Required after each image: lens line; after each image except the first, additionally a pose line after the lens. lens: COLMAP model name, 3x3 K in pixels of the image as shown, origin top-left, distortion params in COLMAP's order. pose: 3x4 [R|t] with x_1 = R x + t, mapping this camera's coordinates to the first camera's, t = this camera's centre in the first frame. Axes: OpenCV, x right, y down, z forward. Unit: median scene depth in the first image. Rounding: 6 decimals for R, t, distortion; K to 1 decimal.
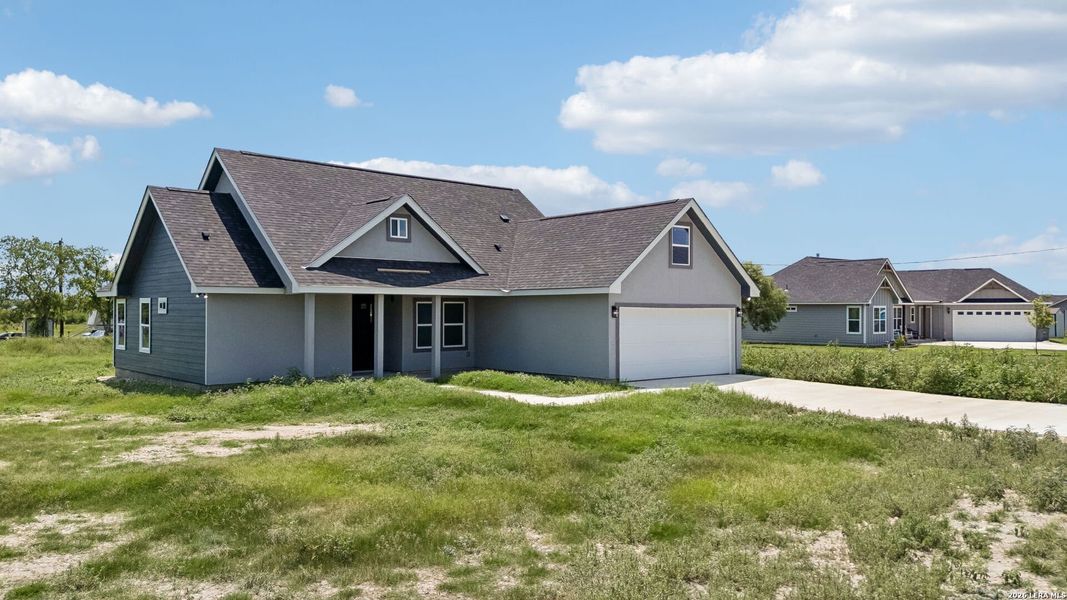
lens RADIAL K [[785.9, 0, 533.5], [0, 785.9, 300.0], [0, 0, 1]] dist [0.082991, -0.093069]
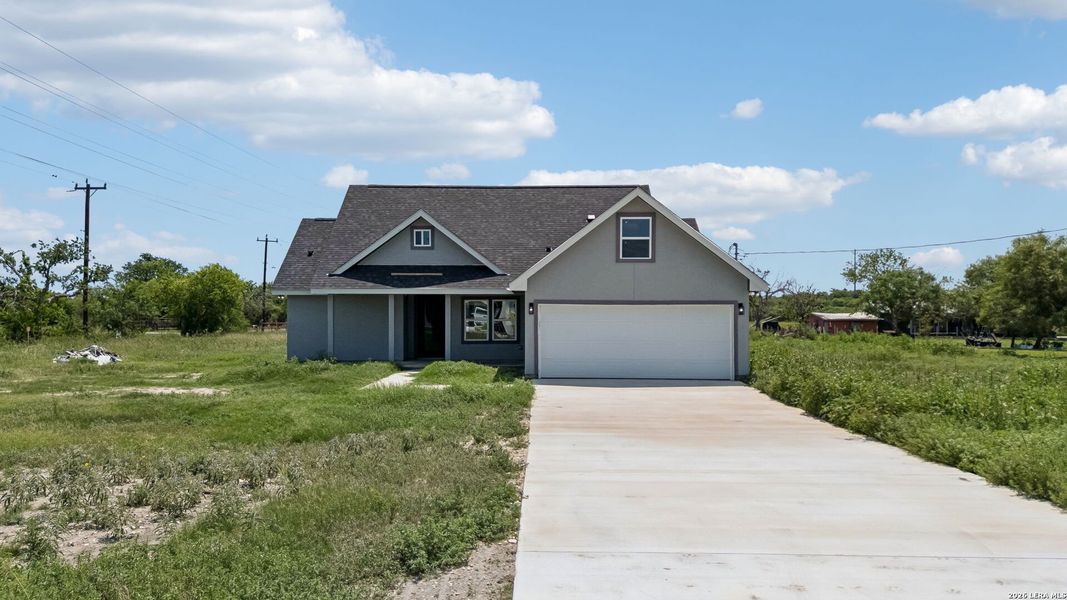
lens RADIAL K [[785.9, 0, 533.5], [0, 785.9, 300.0], [0, 0, 1]] dist [0.082991, -0.093069]
pose [[0.744618, -0.007045, -0.667454, 0.726550], [0.007848, 0.999968, -0.001799, 0.005347], [0.667445, -0.003899, 0.744649, 0.222344]]
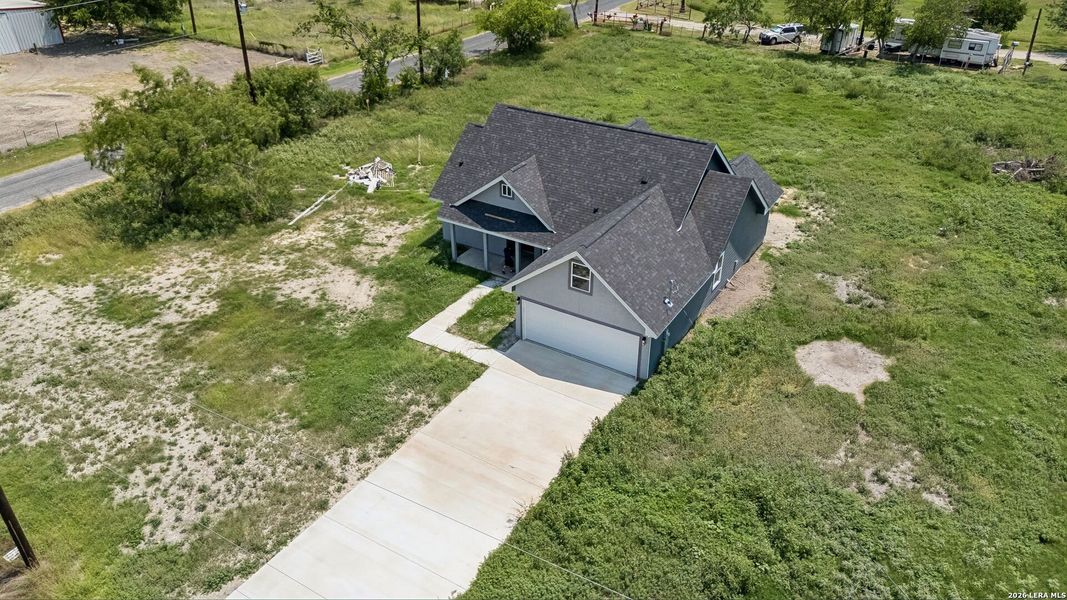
lens RADIAL K [[785.9, 0, 533.5], [0, 785.9, 300.0], [0, 0, 1]] dist [0.082991, -0.093069]
pose [[0.290721, 0.488344, -0.822801, 1.281133], [0.010231, 0.858308, 0.513033, -0.721745], [0.956753, -0.157567, 0.244532, 0.599395]]
